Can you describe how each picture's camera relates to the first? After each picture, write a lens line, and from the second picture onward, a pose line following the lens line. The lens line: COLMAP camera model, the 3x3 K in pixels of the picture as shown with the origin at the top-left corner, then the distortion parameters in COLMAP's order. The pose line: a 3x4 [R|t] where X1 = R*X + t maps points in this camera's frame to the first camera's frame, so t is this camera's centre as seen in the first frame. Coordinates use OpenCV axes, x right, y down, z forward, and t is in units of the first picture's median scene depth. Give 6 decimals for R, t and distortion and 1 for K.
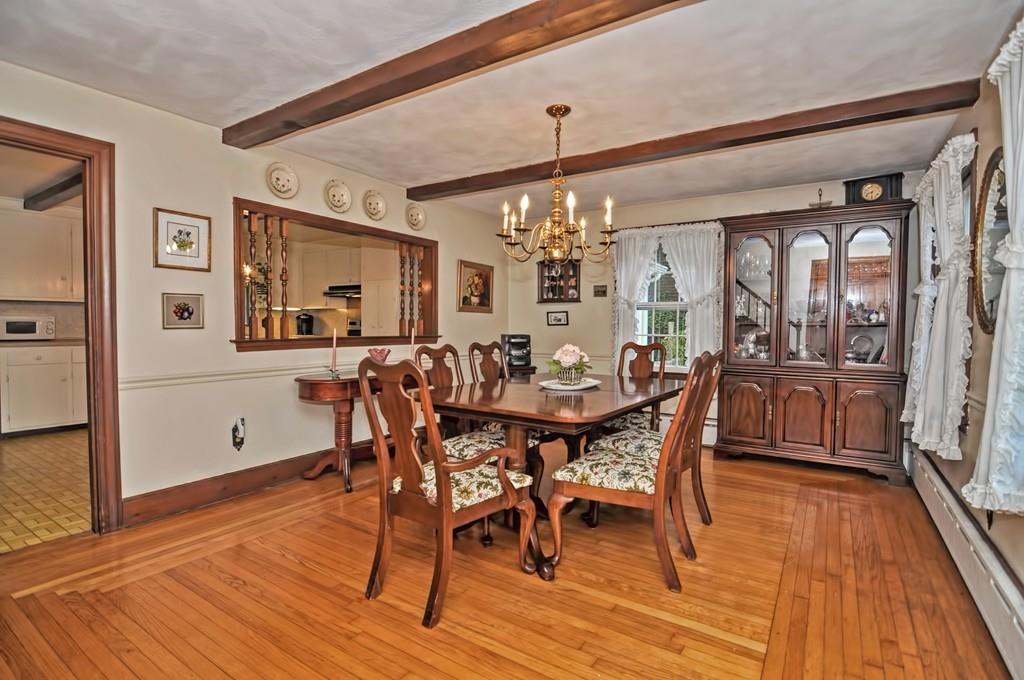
lens RADIAL K [[492.4, 0, 515.0], [0, 492.4, 338.4], [0, 0, 1]] dist [-0.008739, -0.003289]
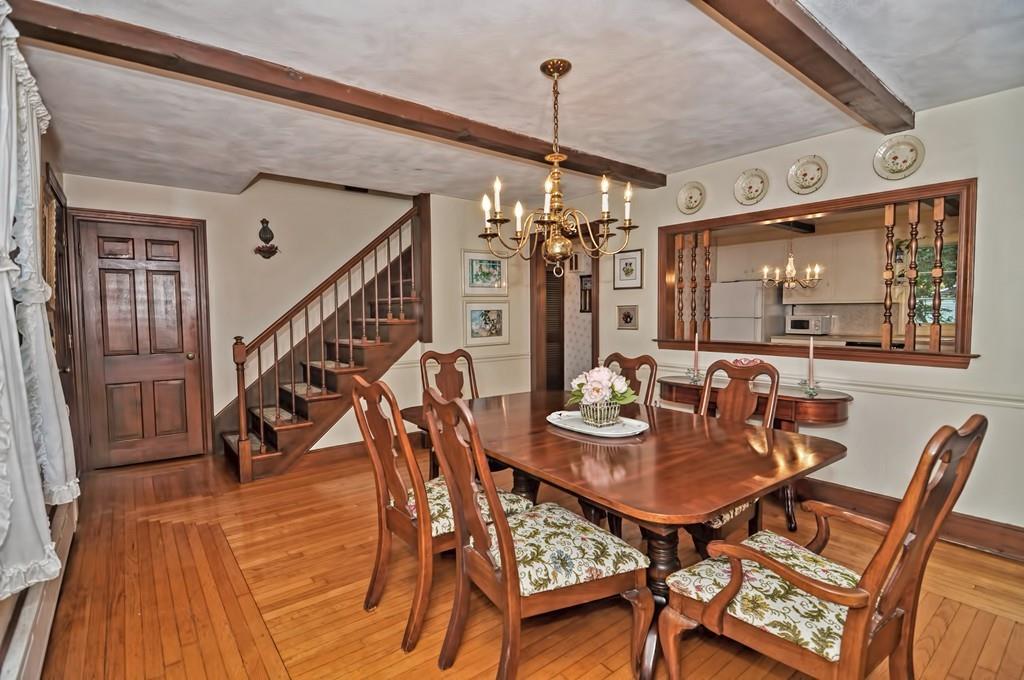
lens RADIAL K [[492.4, 0, 506.9], [0, 492.4, 340.8], [0, 0, 1]] dist [-0.008739, -0.003289]
pose [[-0.302875, 0.032362, -0.952481, 0.793120], [-0.041253, 0.998041, 0.047028, -0.037893], [0.952137, 0.053536, -0.300946, 1.042784]]
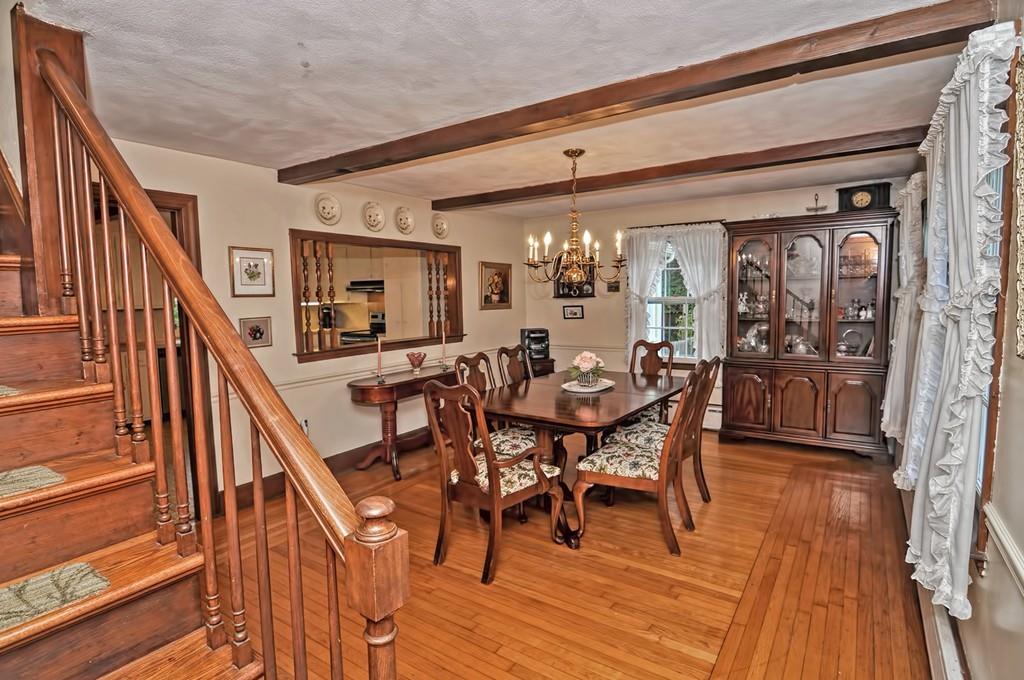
lens RADIAL K [[522.2, 0, 515.1], [0, 522.2, 339.0], [0, 0, 1]] dist [-0.007044, -0.000711]
pose [[0.999502, -0.025375, -0.018748, -0.033414], [0.026438, 0.997917, 0.058848, -0.091352], [0.017216, -0.059314, 0.998091, -0.219079]]
